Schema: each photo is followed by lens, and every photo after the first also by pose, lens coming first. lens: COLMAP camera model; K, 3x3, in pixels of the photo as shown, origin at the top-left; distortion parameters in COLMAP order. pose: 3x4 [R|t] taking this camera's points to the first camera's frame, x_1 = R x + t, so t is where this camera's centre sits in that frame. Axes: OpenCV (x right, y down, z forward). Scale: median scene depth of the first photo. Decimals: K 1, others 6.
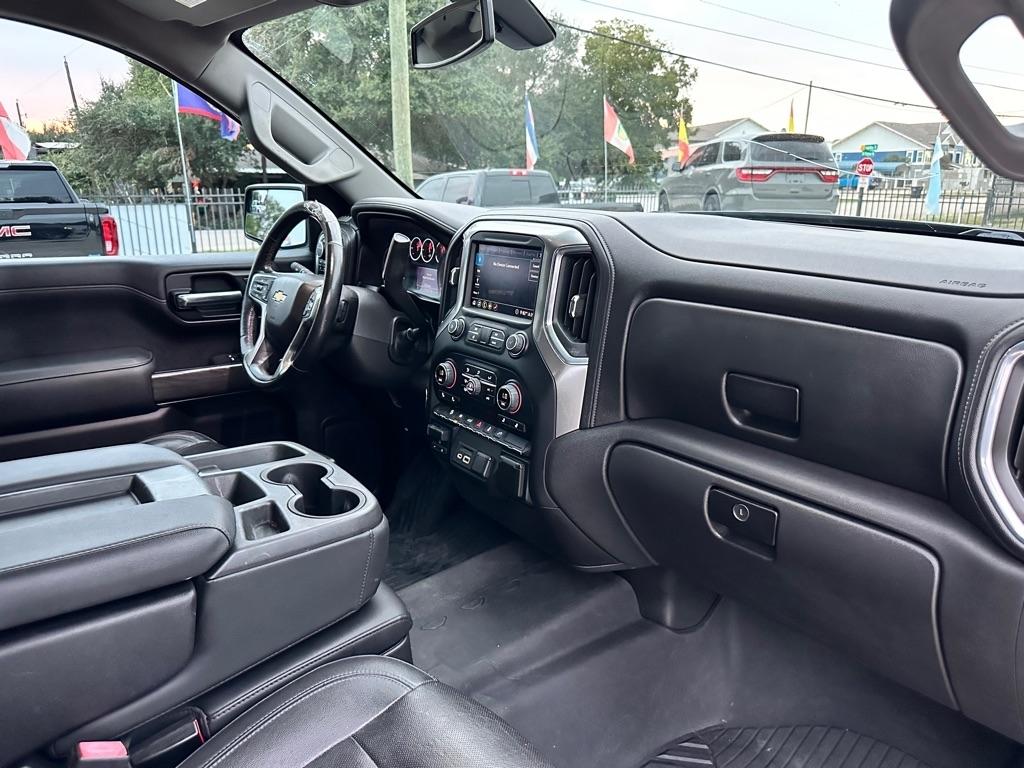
lens RADIAL K [[730.0, 0, 509.1], [0, 730.0, 400.6], [0, 0, 1]] dist [0.044482, -0.057874]
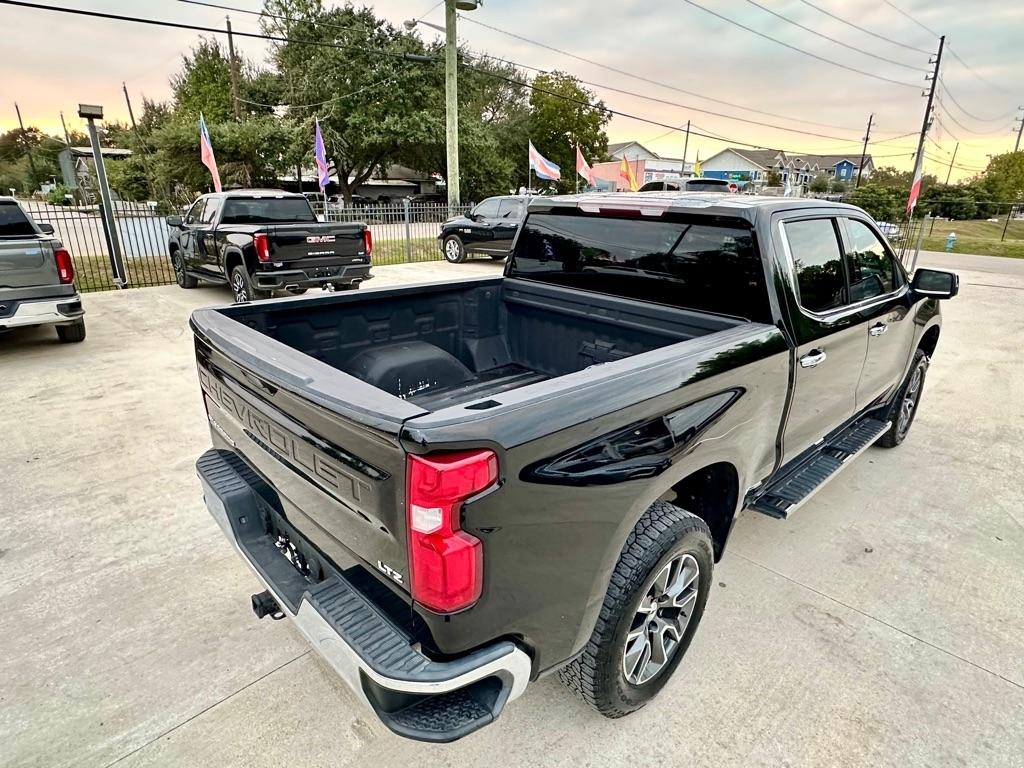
lens RADIAL K [[576.3, 0, 508.2], [0, 576.3, 396.6], [0, 0, 1]] dist [-0.008393, 0.001668]
pose [[0.994240, -0.013658, 0.106298, -0.086638], [0.007112, 0.998068, 0.061722, 0.017124], [-0.106936, -0.060611, 0.992417, -0.108041]]
